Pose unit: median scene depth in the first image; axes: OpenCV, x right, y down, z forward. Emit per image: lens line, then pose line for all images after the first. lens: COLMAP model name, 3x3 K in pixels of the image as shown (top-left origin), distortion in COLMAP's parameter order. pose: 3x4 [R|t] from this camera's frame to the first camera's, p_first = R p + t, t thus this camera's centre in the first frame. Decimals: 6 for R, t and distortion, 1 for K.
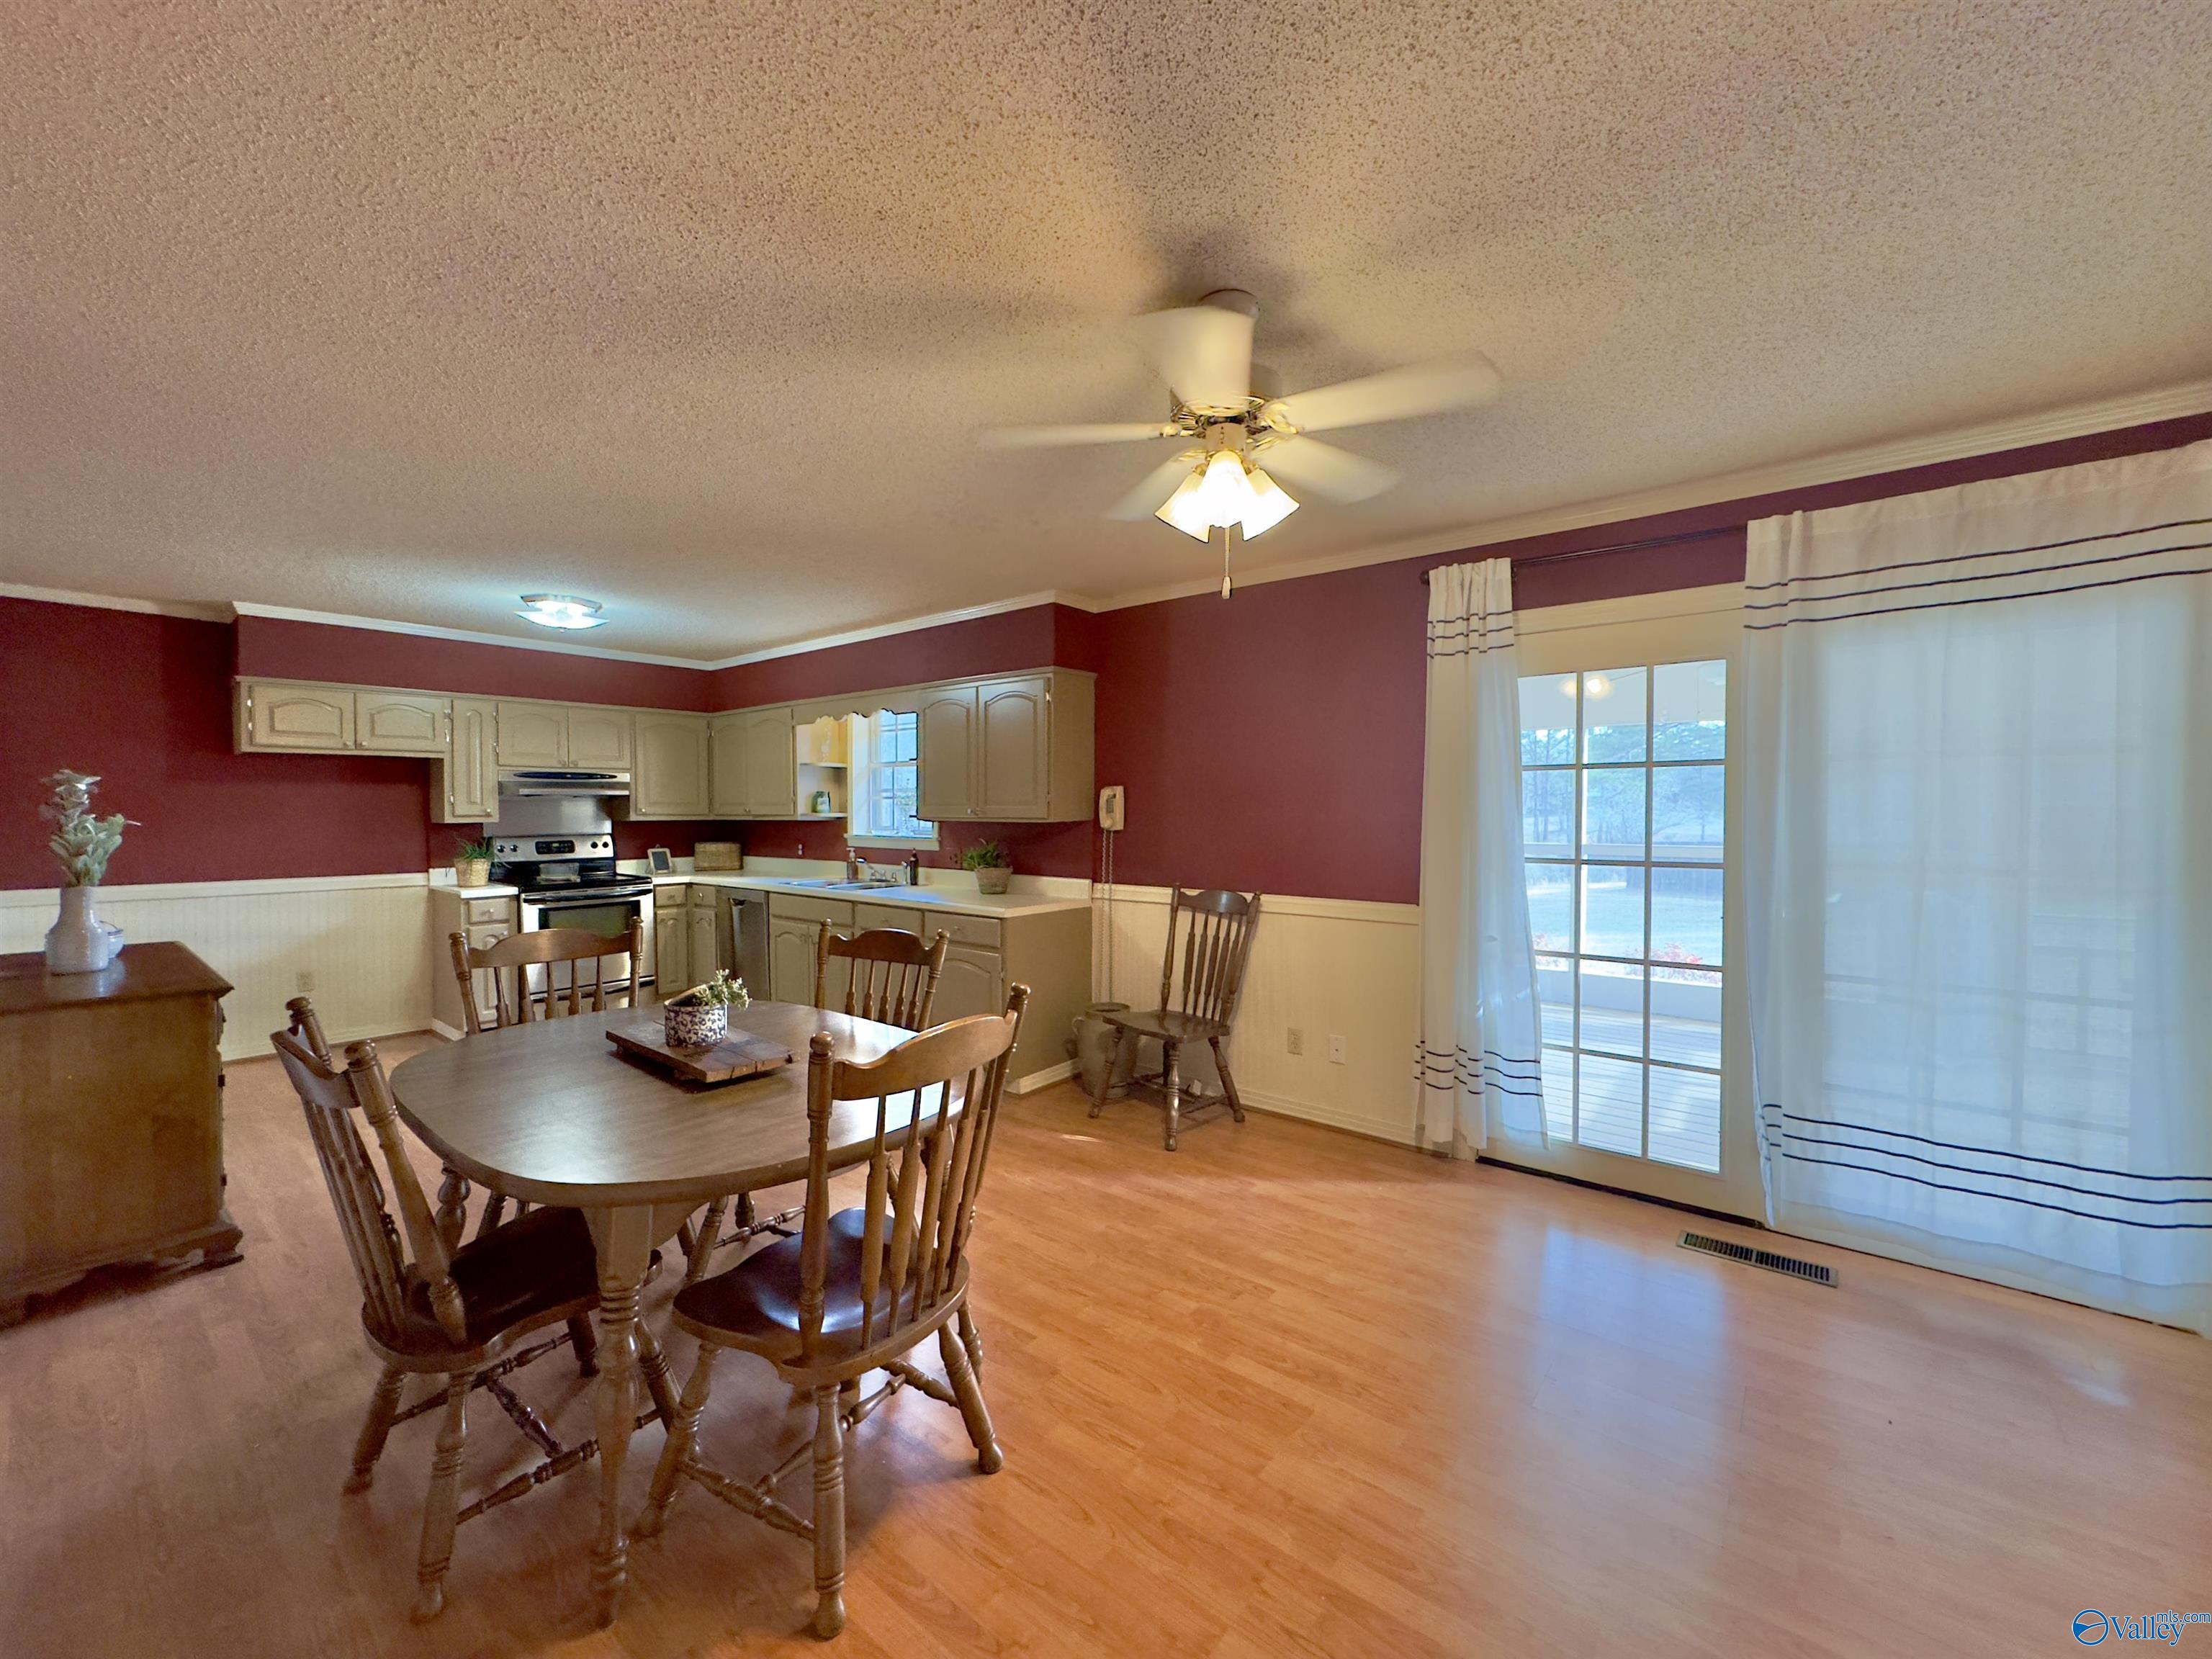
lens RADIAL K [[877.6, 0, 1106.0], [0, 877.6, 829.5], [0, 0, 1]] dist [-0.001105, 0.000215]
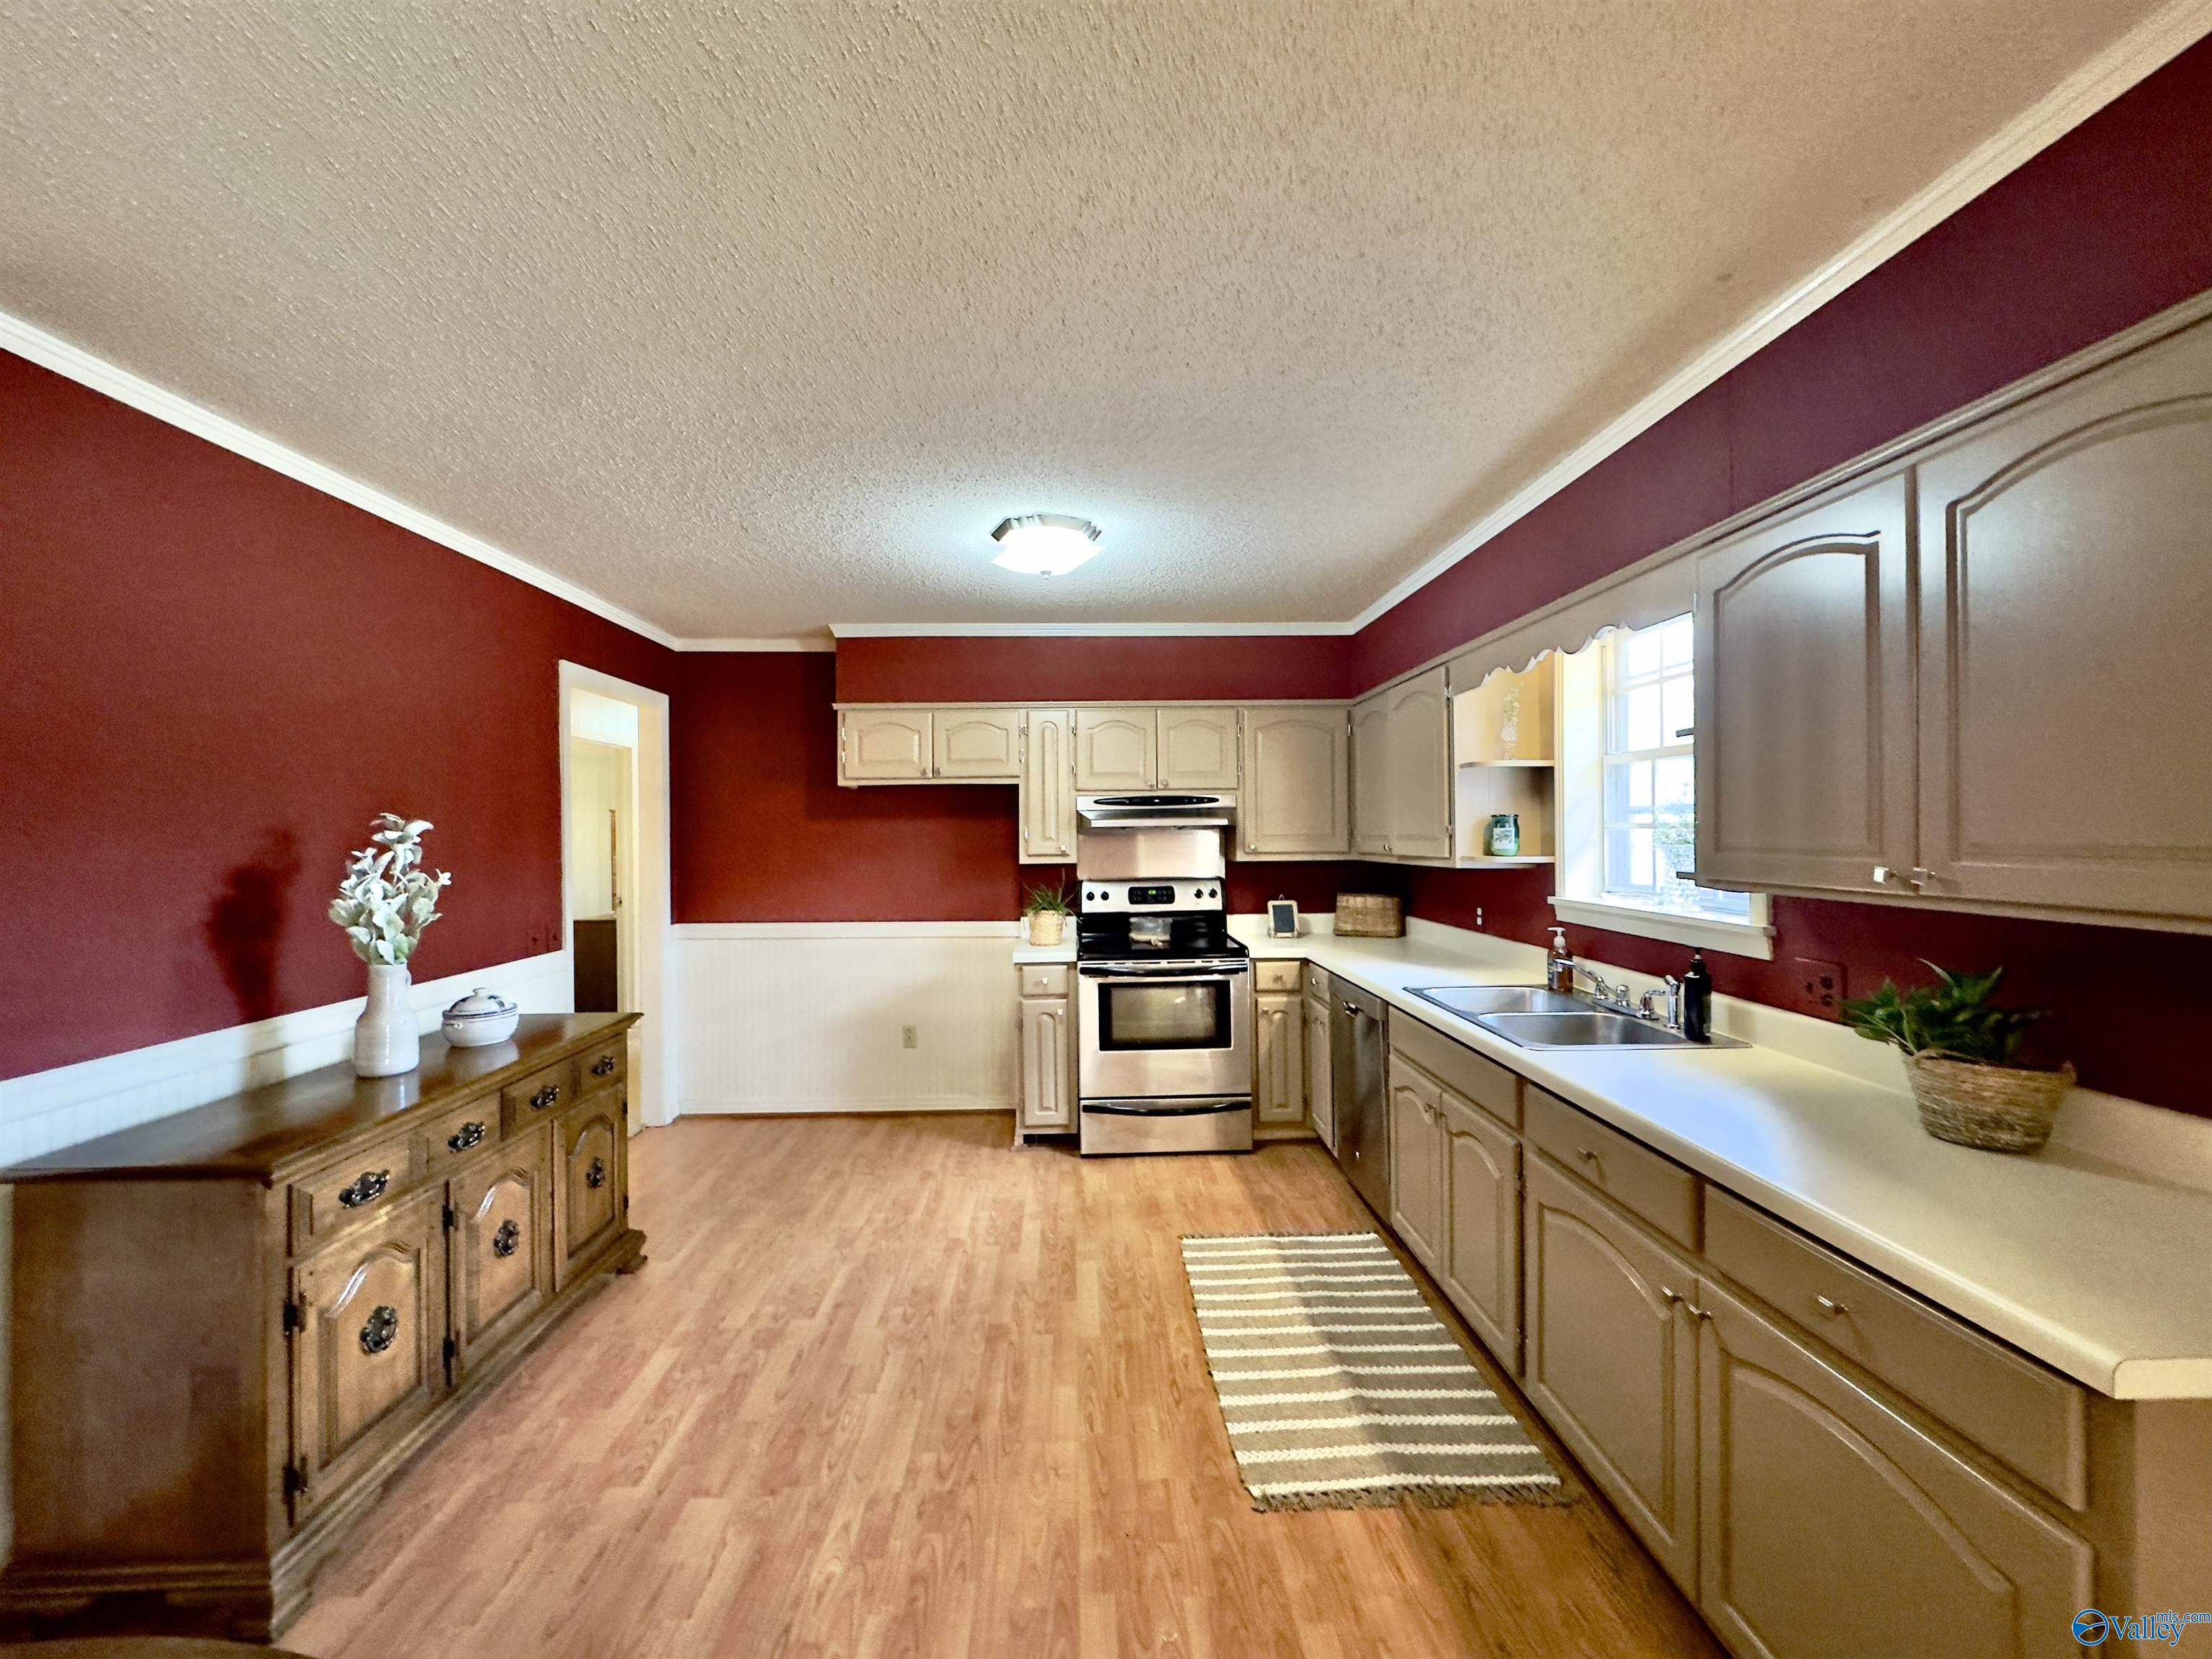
lens RADIAL K [[877.6, 0, 1106.0], [0, 877.6, 829.5], [0, 0, 1]] dist [-0.001105, 0.000215]
pose [[0.657626, -0.006119, -0.753320, -0.089019], [-0.011635, 0.999765, -0.018278, -0.024207], [0.753255, 0.020785, 0.657401, 0.512096]]
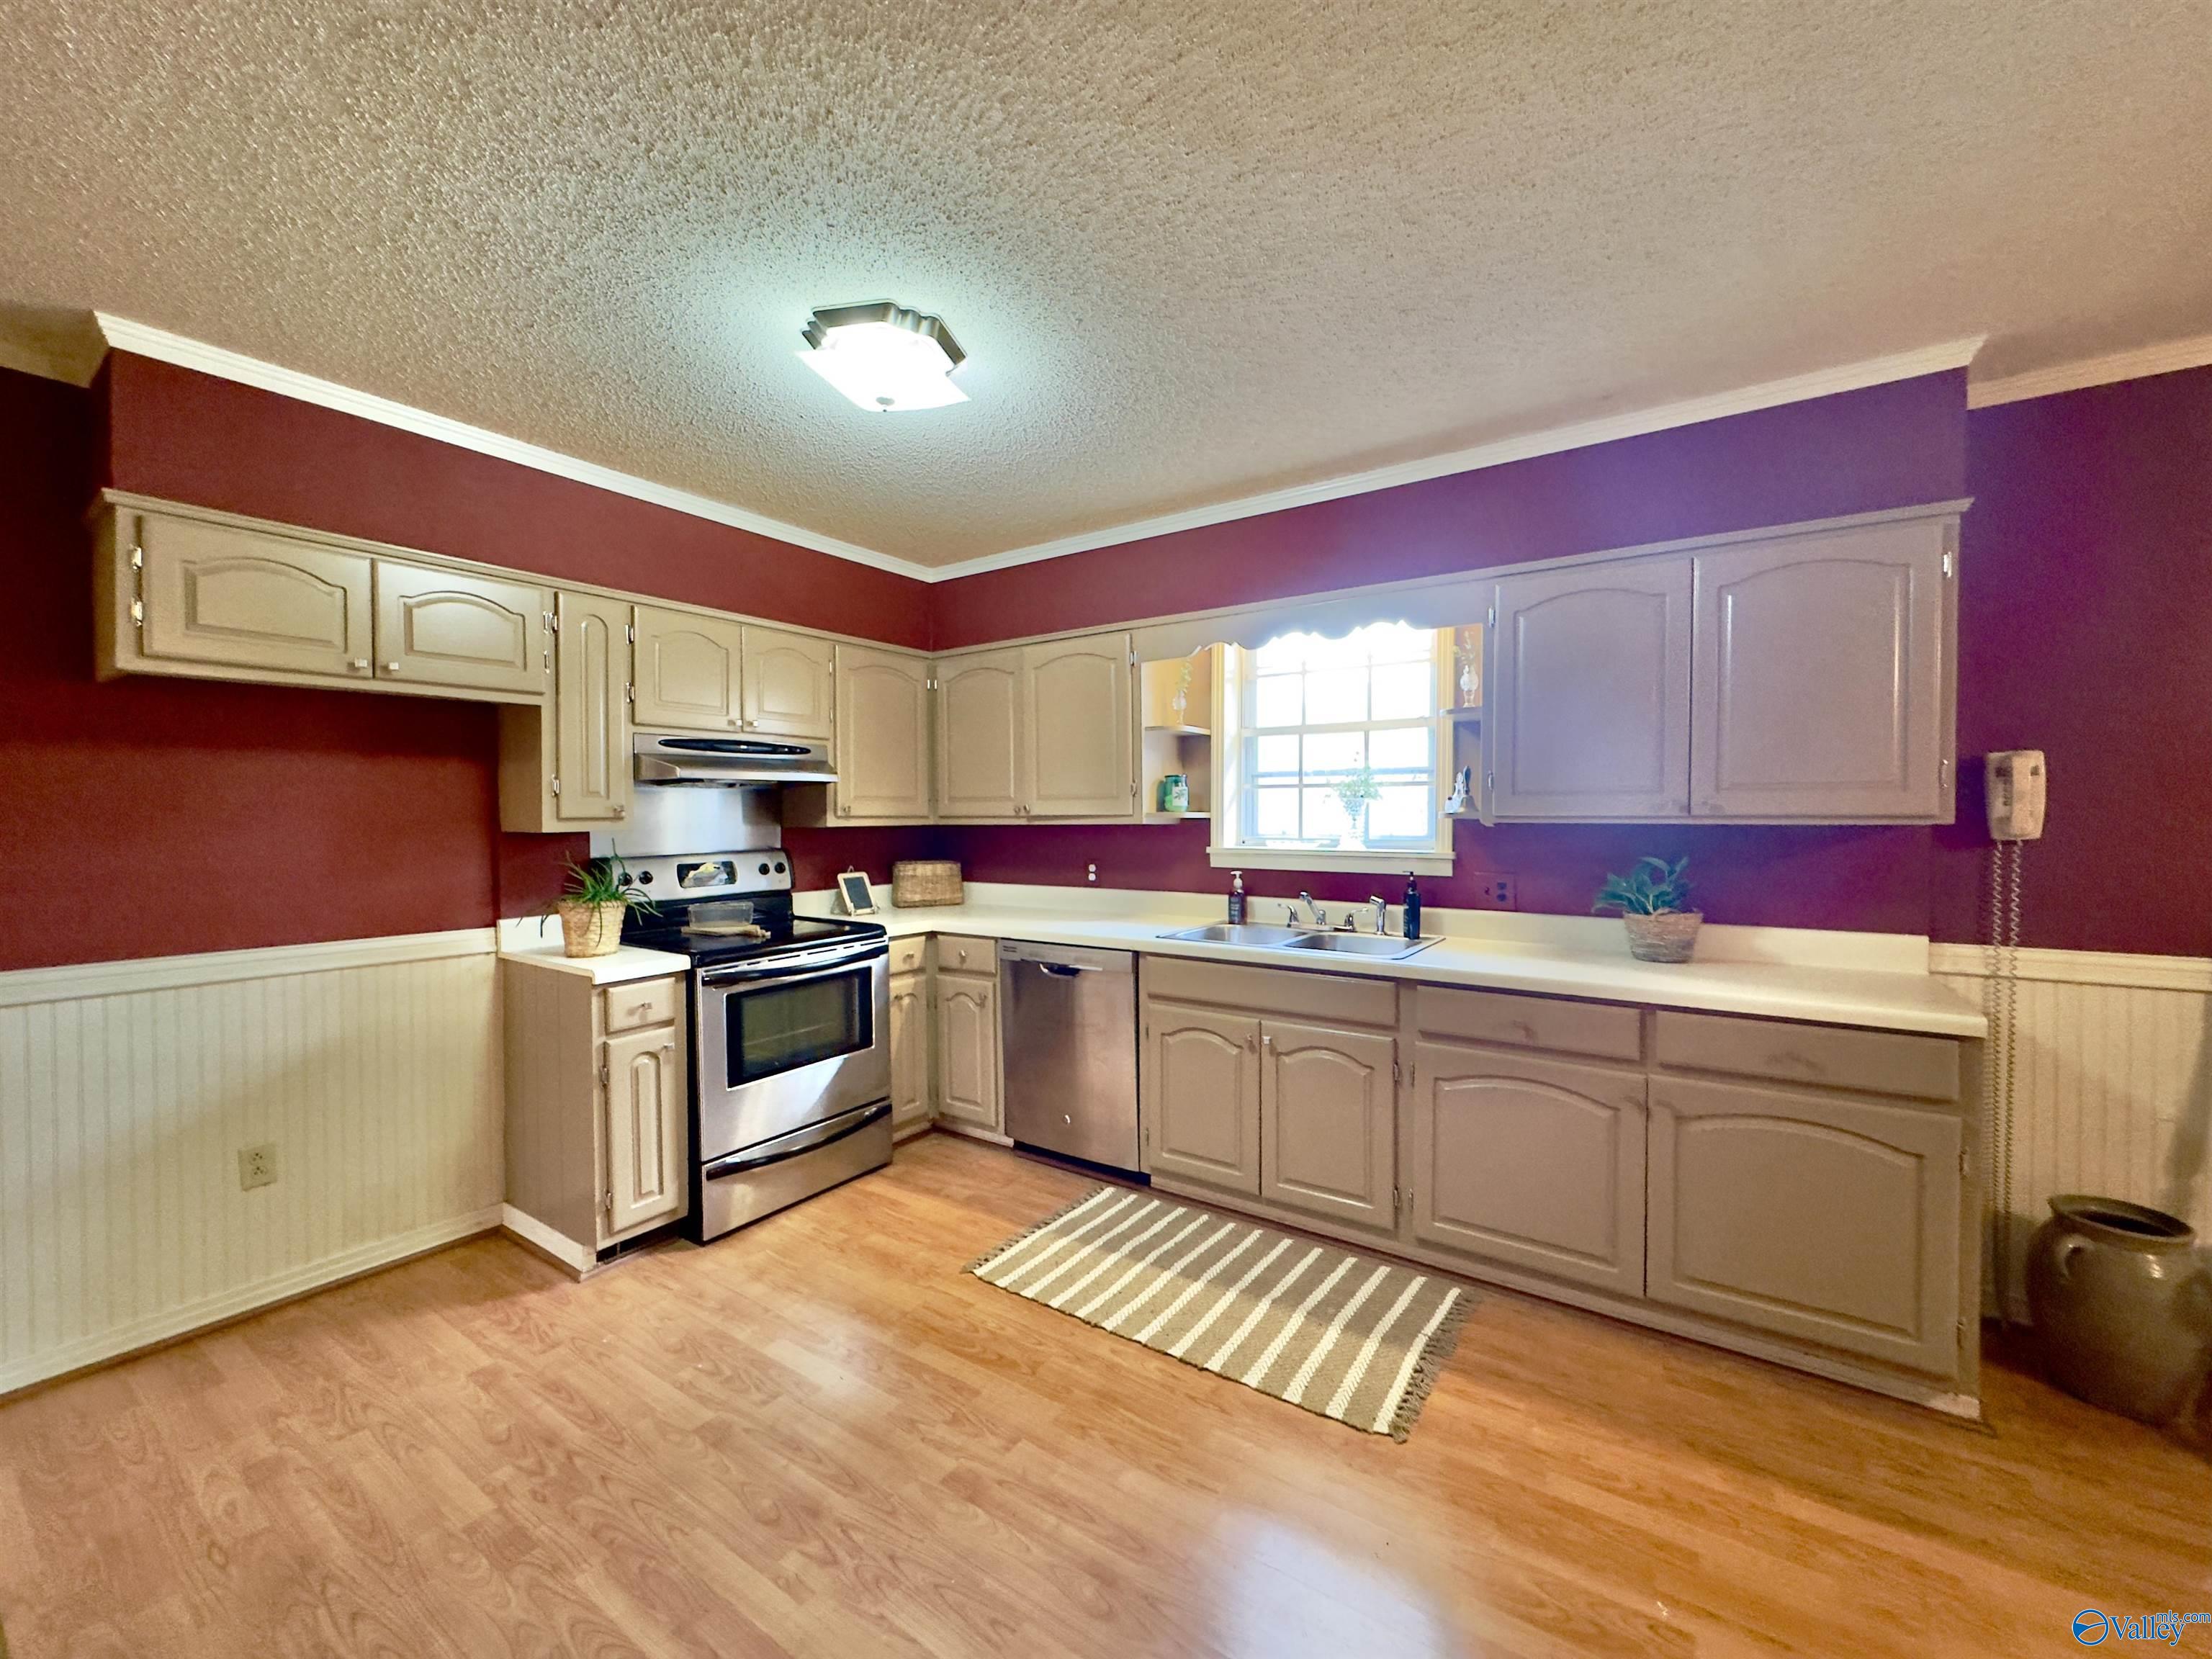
lens RADIAL K [[877.6, 0, 1106.0], [0, 877.6, 829.5], [0, 0, 1]] dist [-0.001105, 0.000215]
pose [[0.996640, -0.004542, 0.081784, -0.455733], [0.005138, 0.999962, -0.007082, -0.003327], [-0.081749, 0.007479, 0.996625, 0.451255]]
